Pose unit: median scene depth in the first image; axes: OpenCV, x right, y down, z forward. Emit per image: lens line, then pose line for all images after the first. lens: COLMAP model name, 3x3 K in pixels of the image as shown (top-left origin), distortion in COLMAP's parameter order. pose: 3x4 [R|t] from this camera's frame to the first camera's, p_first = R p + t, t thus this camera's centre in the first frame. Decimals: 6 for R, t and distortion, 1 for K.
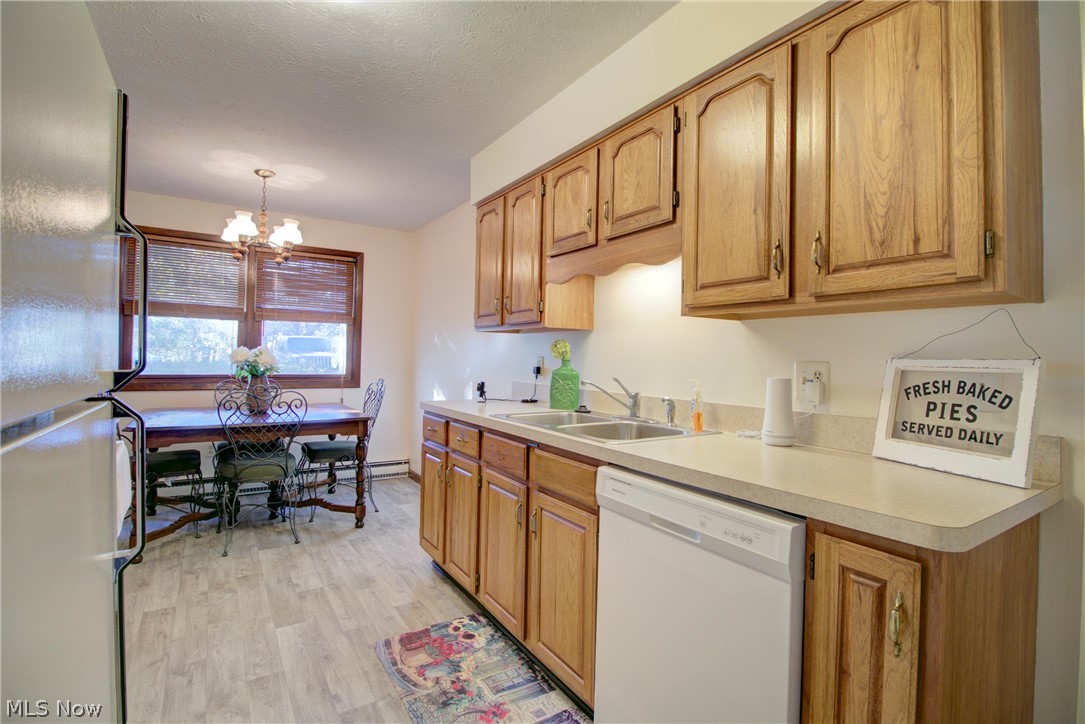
lens RADIAL K [[507.5, 0, 540.6], [0, 507.5, 351.6], [0, 0, 1]] dist [0.000190, -0.014666]
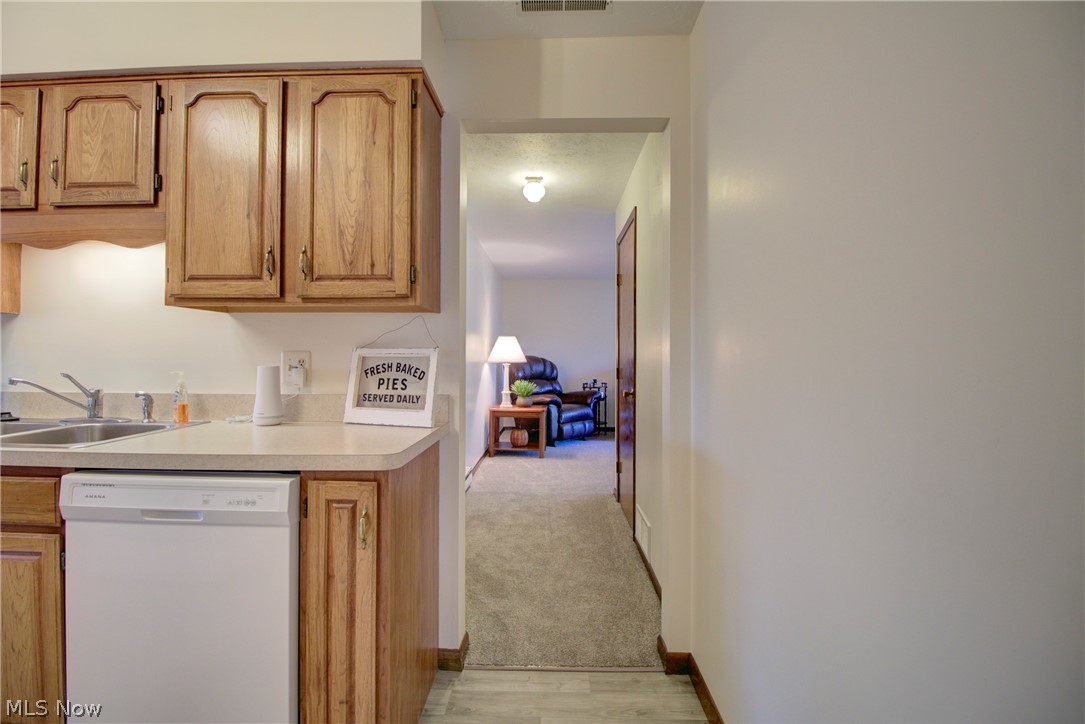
lens RADIAL K [[507.5, 0, 540.6], [0, 507.5, 351.6], [0, 0, 1]] dist [0.000190, -0.014666]
pose [[0.569124, -0.011821, 0.822167, -0.114912], [-0.003596, 0.999851, 0.016865, -0.001165], [-0.822244, -0.012555, 0.568997, -0.144363]]
